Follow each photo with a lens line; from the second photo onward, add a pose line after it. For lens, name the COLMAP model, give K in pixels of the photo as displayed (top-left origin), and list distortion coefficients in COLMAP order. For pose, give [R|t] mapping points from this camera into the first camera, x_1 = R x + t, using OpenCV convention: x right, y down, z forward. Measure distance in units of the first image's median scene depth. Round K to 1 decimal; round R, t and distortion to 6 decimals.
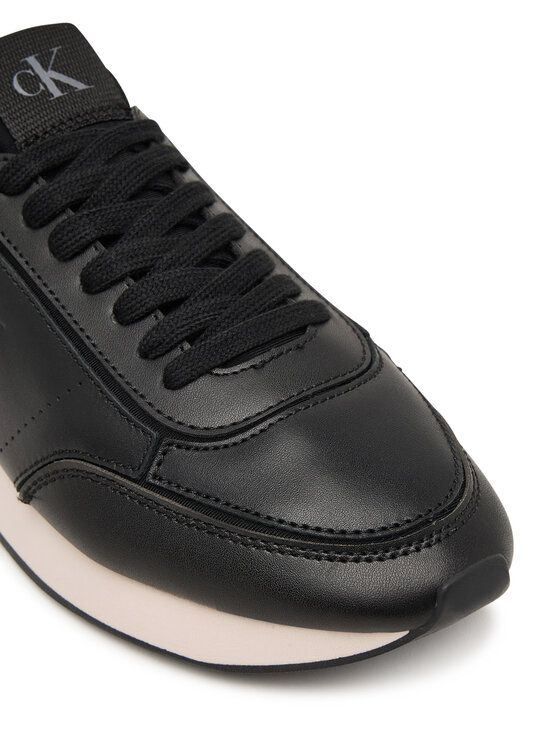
lens RADIAL K [[1175.7, 0, 282.3], [0, 1175.7, 373.7], [0, 0, 1]] dist [-0.060312, 0.000000]
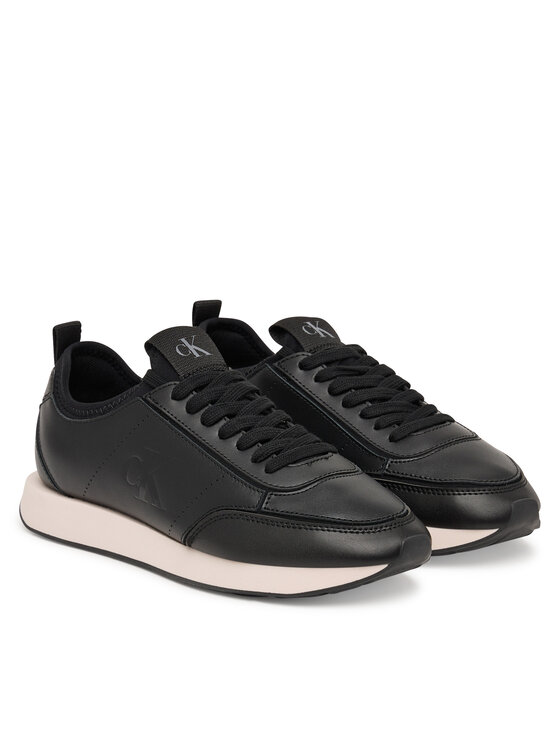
lens RADIAL K [[2191.9, 0, 279.7], [0, 2191.9, 373.0], [0, 0, 1]] dist [0.080311, 0.000000]
pose [[0.992117, 0.002668, 0.125287, -0.551702], [0.046060, 0.922028, -0.384373, 1.322079], [-0.116544, 0.387114, 0.914637, -2.617083]]
